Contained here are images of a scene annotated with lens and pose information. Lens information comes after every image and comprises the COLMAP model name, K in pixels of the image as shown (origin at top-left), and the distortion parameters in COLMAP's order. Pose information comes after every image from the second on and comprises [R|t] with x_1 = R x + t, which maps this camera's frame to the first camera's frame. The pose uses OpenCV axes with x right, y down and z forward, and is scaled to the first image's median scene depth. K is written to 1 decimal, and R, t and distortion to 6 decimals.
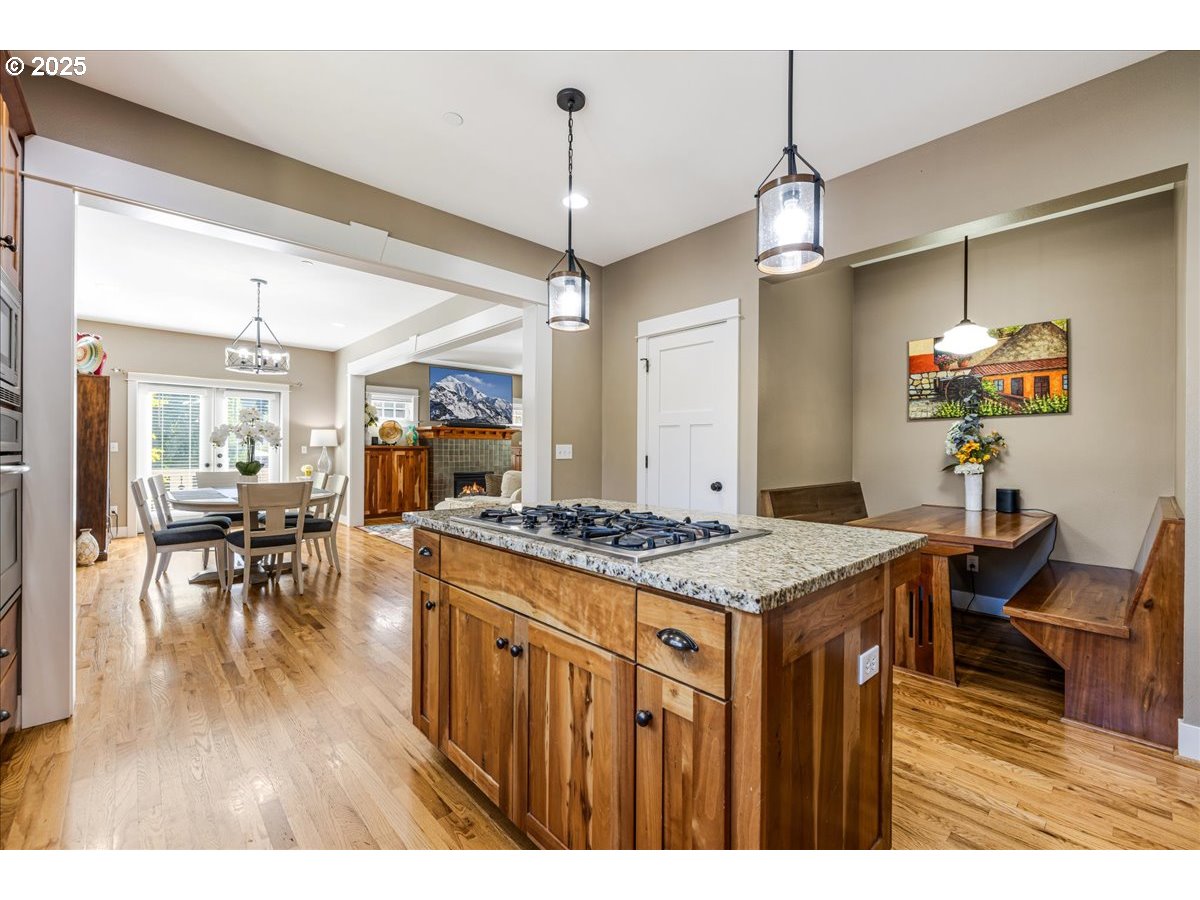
lens RADIAL K [[506.3, 0, 600.3], [0, 506.3, 444.4], [0, 0, 1]] dist [-0.000599, -0.000922]
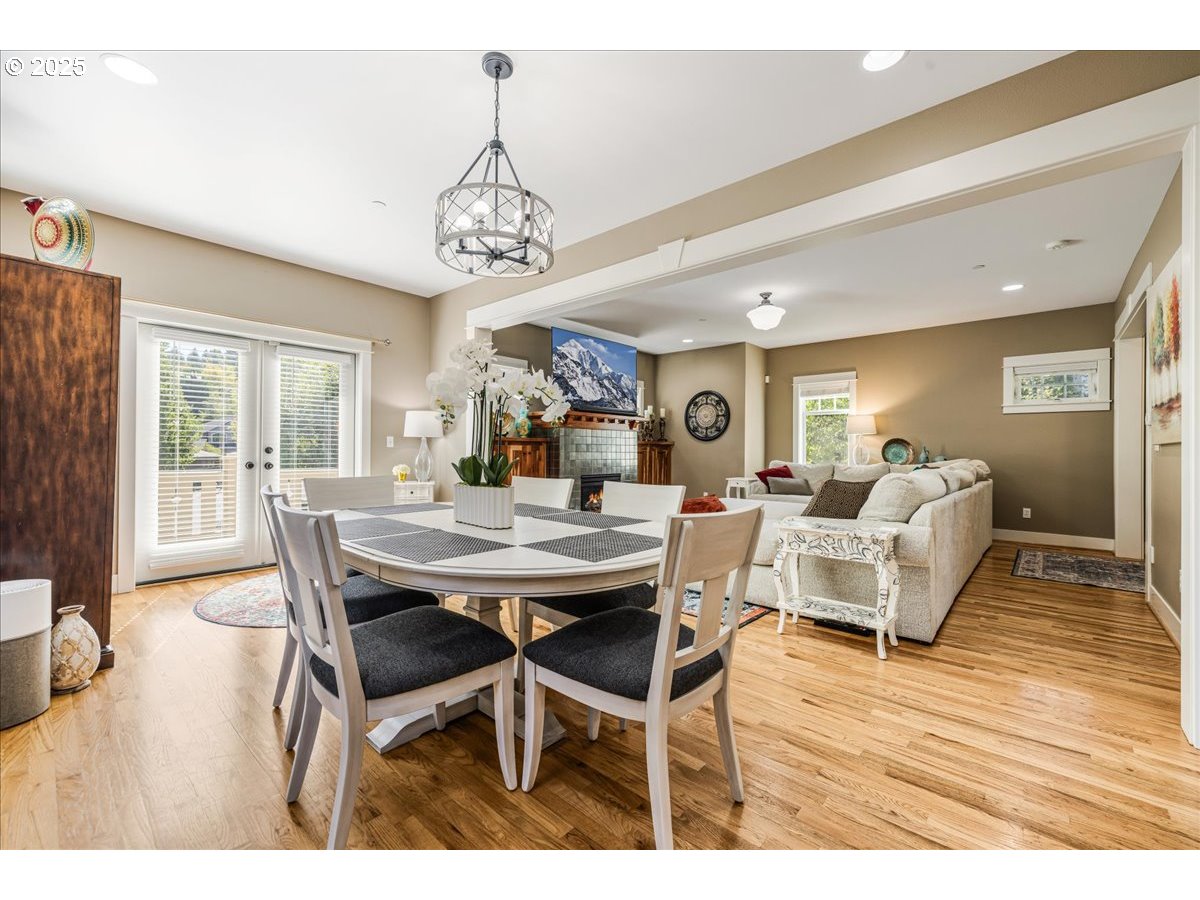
lens RADIAL K [[506.3, 0, 600.3], [0, 506.3, 444.4], [0, 0, 1]] dist [-0.000599, -0.000922]
pose [[0.994016, -0.009865, 0.108787, -0.363846], [0.010613, 0.999924, -0.006305, 0.018746], [-0.108717, 0.007422, 0.994045, 0.303868]]
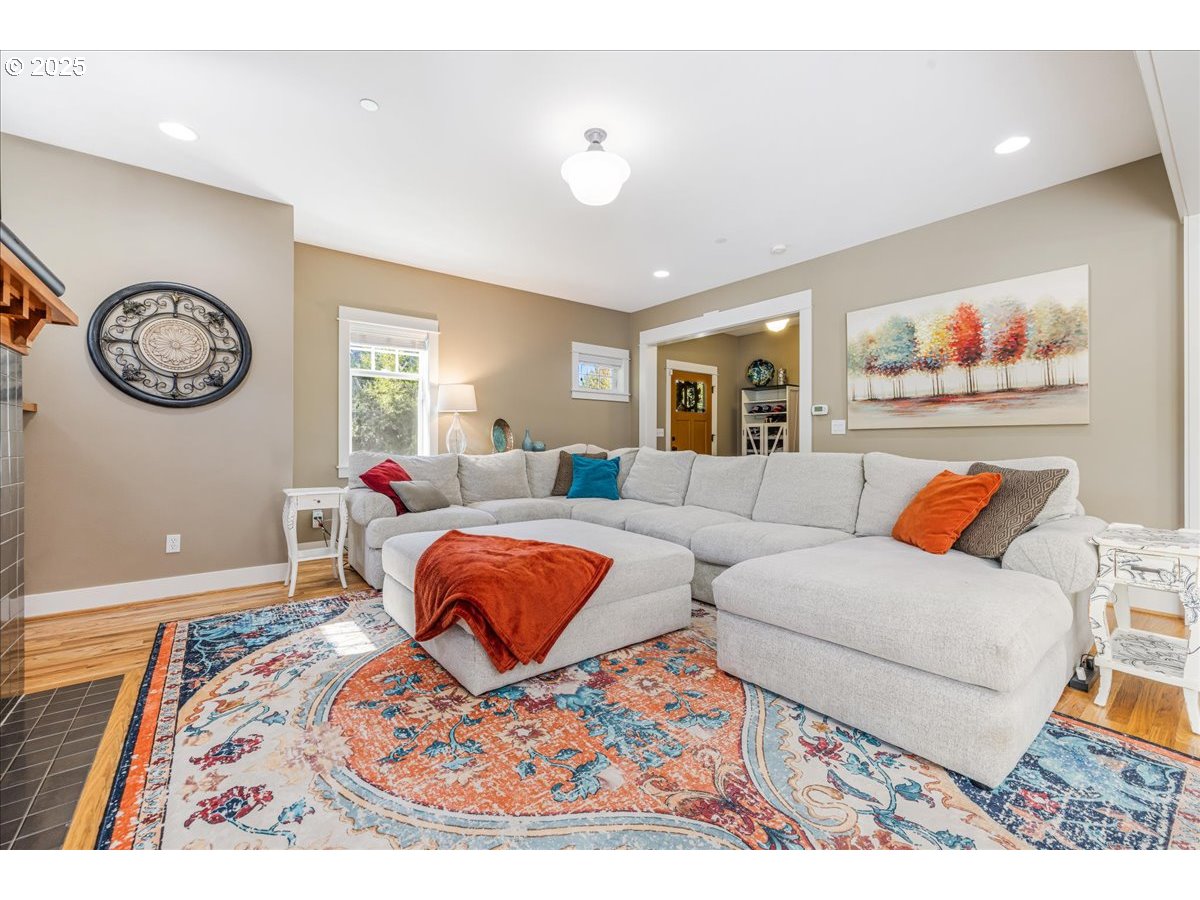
lens RADIAL K [[506.3, 0, 600.3], [0, 506.3, 444.4], [0, 0, 1]] dist [-0.000599, -0.000922]
pose [[0.074065, -0.018796, 0.997076, -0.421156], [-0.001509, 0.999819, 0.018960, 0.028662], [-0.997252, -0.002909, 0.074023, 0.875628]]
